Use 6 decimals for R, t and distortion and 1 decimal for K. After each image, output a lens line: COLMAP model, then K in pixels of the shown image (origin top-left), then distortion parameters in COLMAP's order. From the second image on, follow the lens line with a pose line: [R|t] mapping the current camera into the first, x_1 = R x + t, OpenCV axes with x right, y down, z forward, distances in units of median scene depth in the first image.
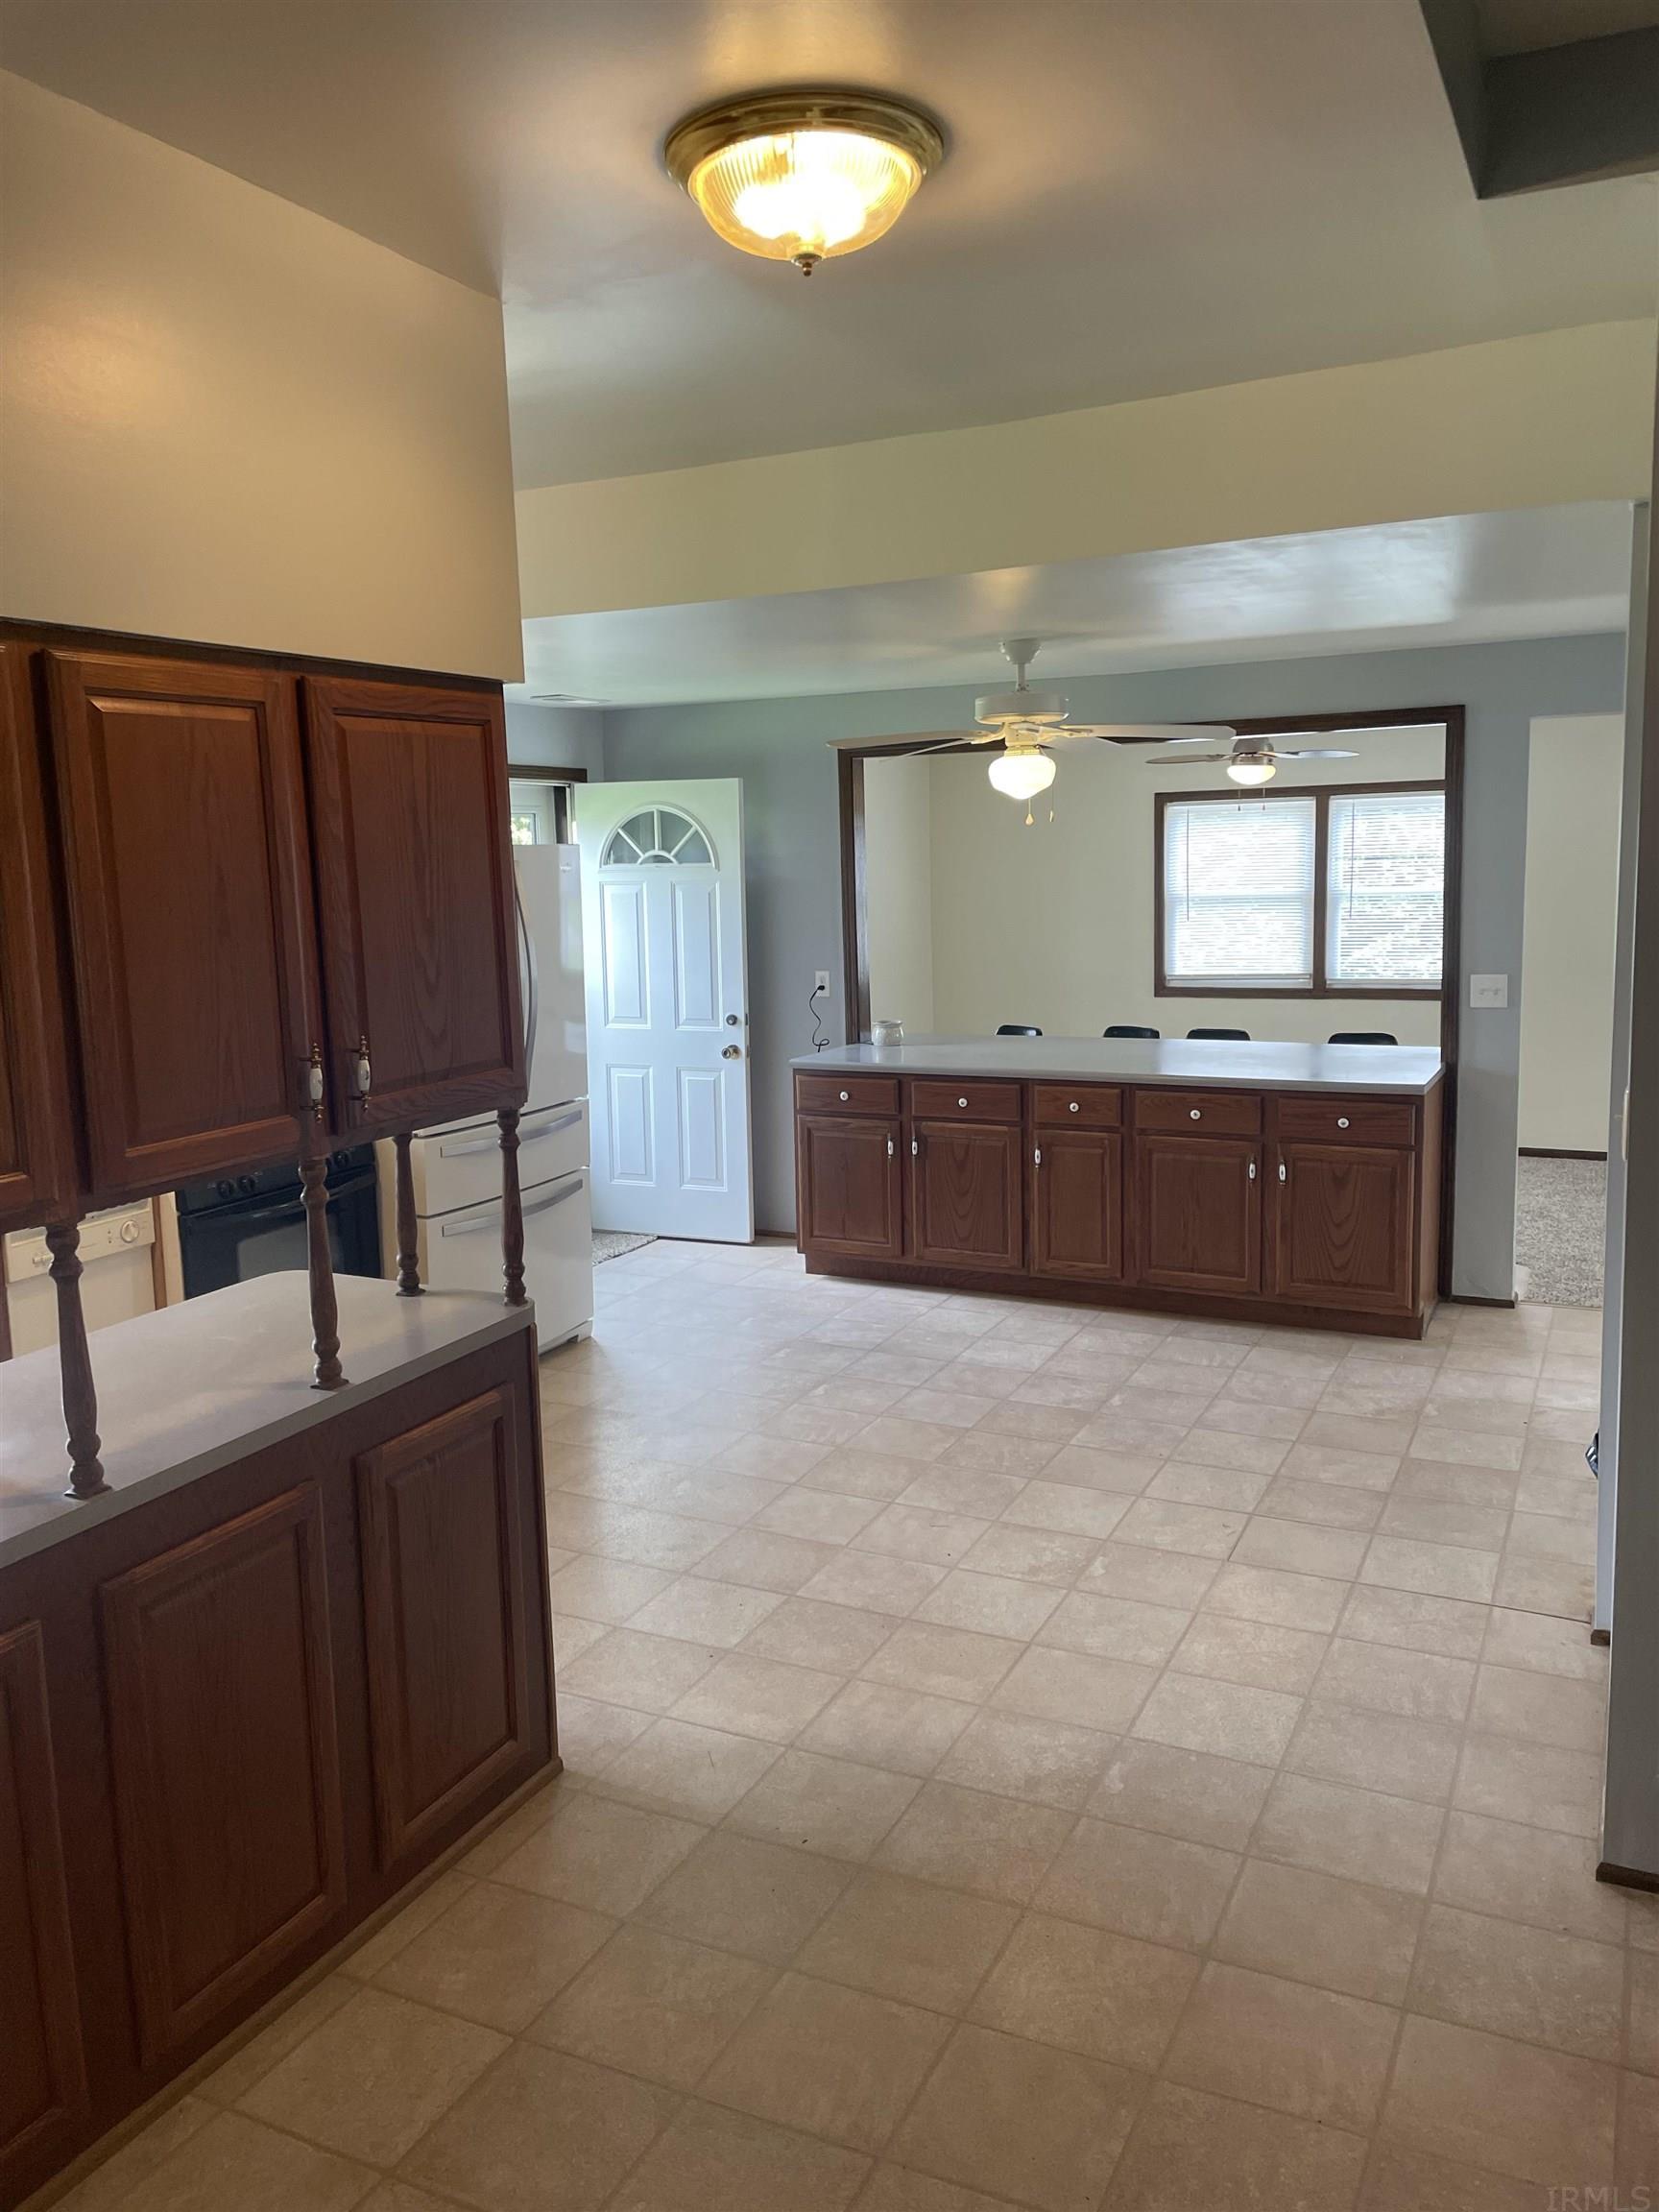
lens RADIAL K [[1683.7, 0, 825.0], [0, 1683.7, 1115.2], [0, 0, 1]] dist [0.091960, -0.102203]
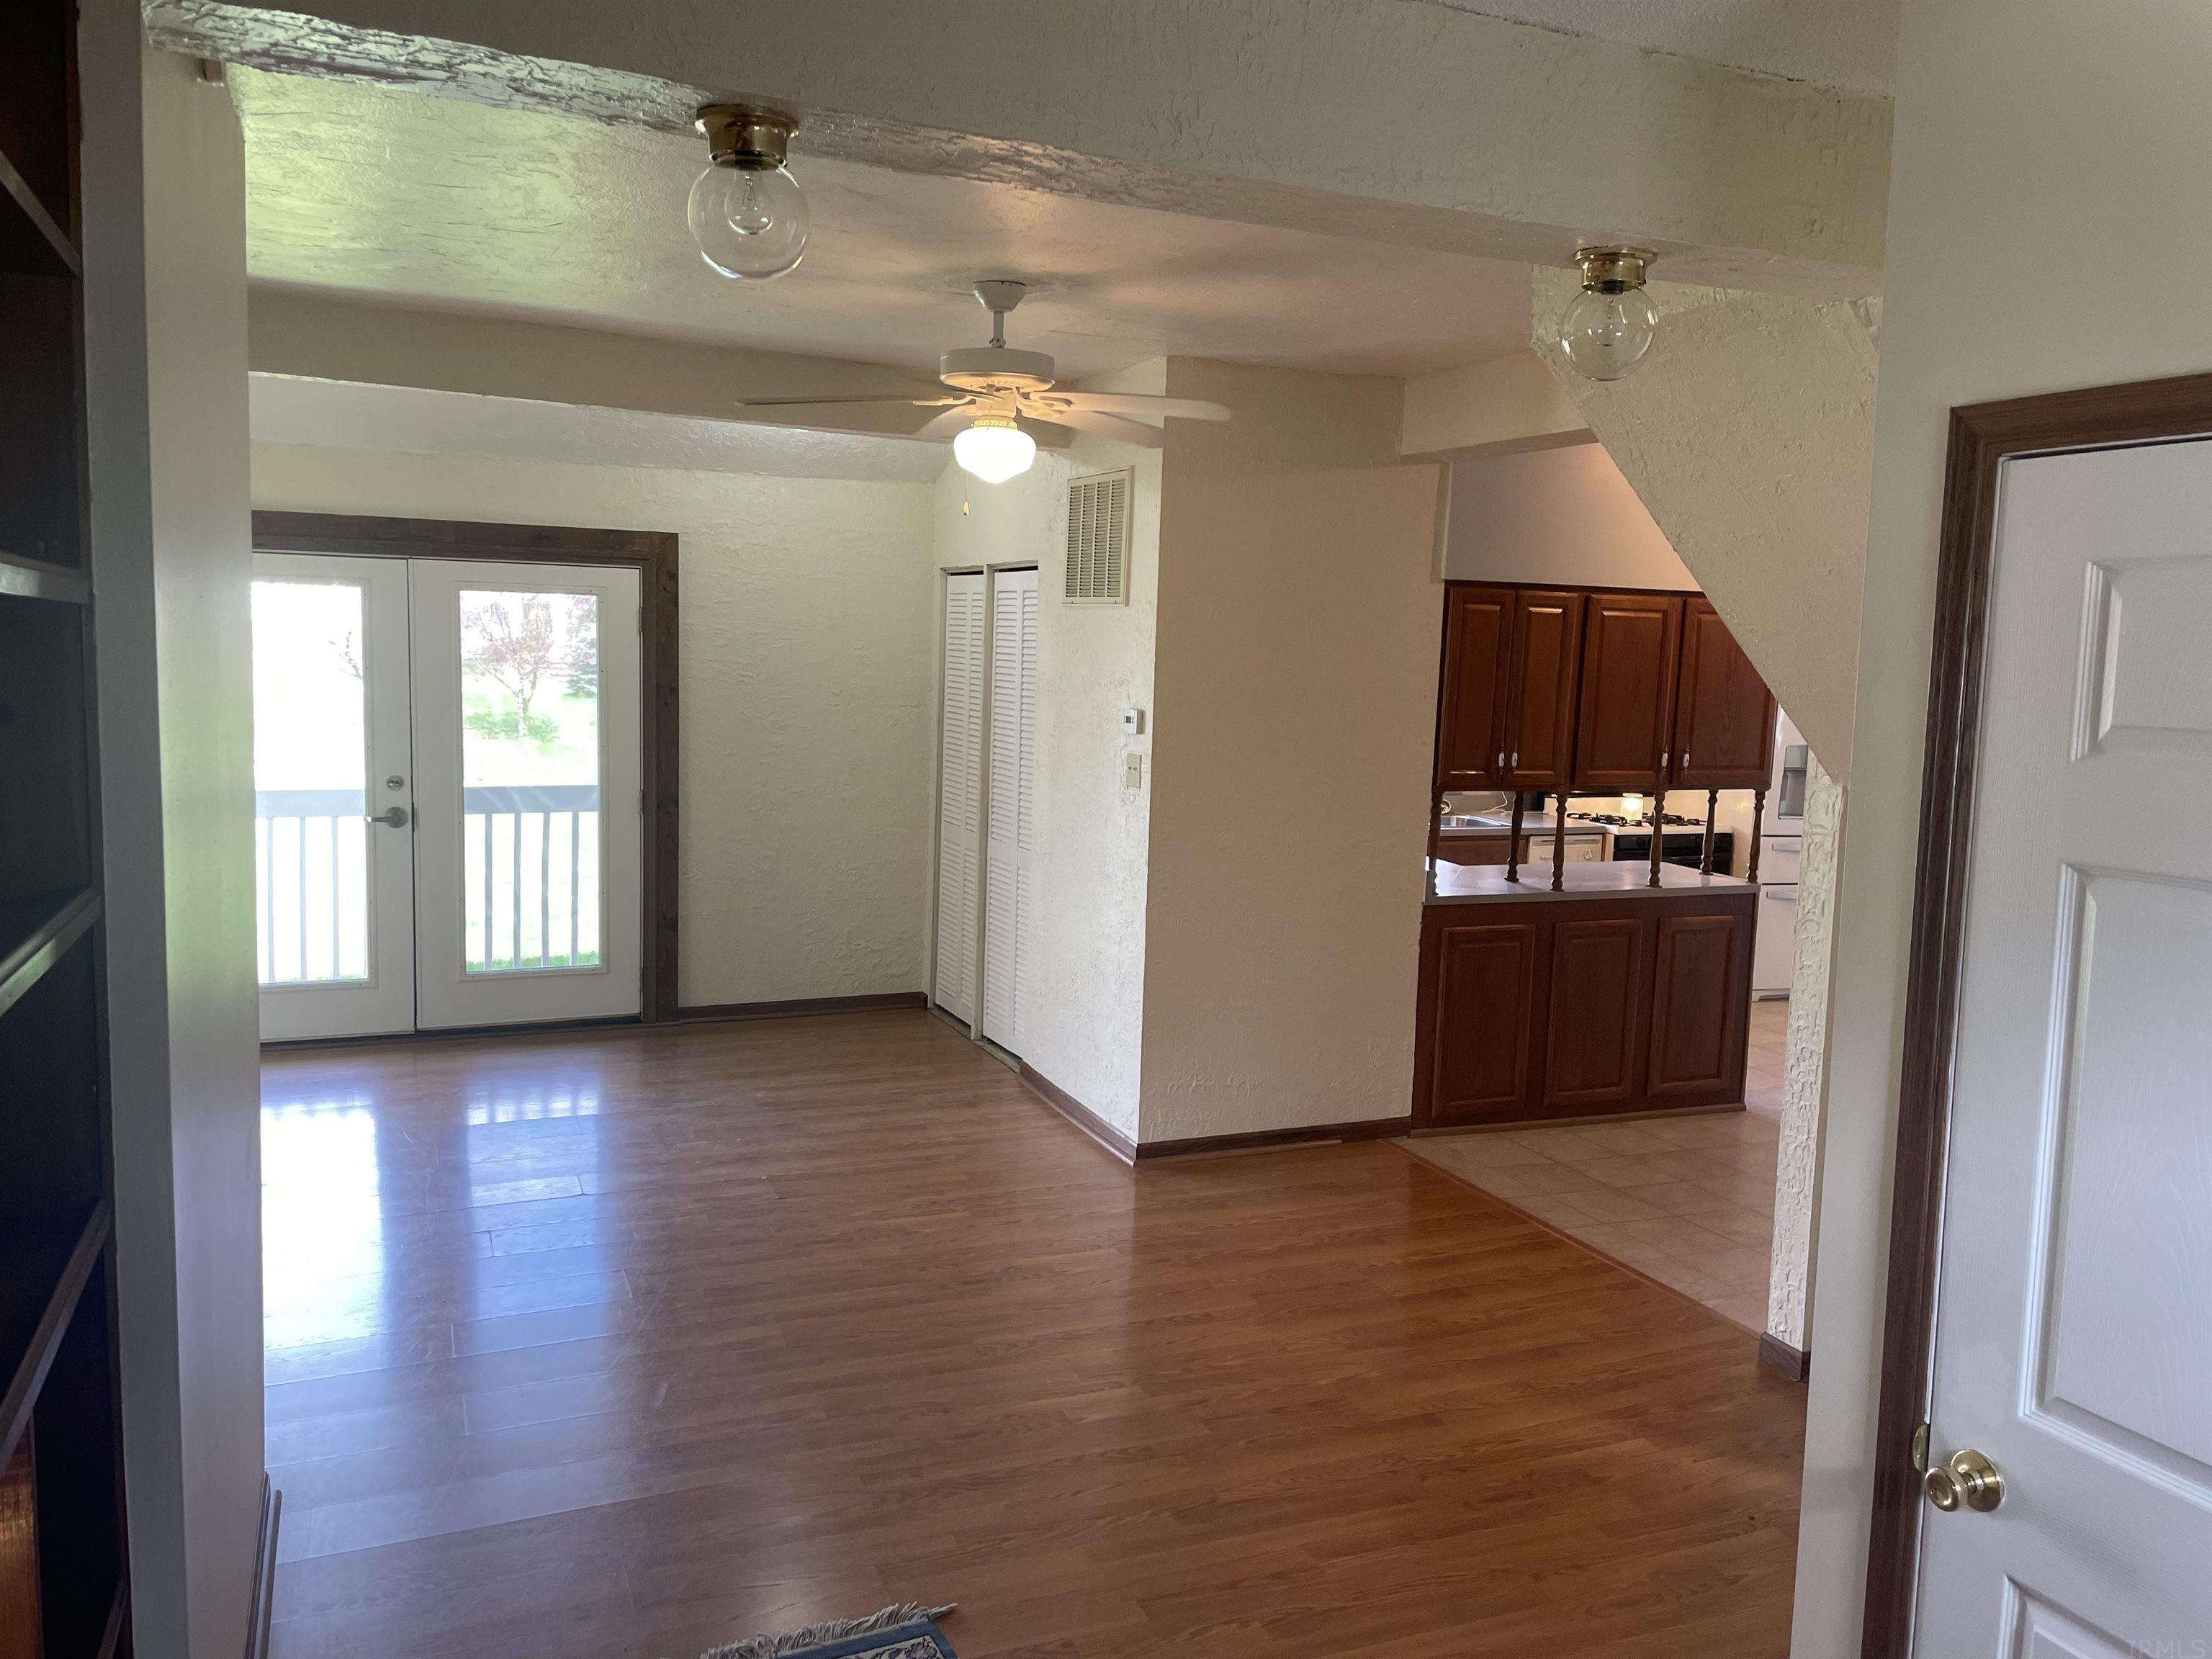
lens RADIAL K [[1683.7, 0, 1096.4], [0, 1683.7, 832.0], [0, 0, 1]] dist [0.091960, -0.102203]
pose [[0.762067, 0.119520, -0.636372, 0.646938], [-0.156847, 0.987620, -0.002337, 0.216316], [0.628214, 0.101594, 0.771379, -1.400338]]
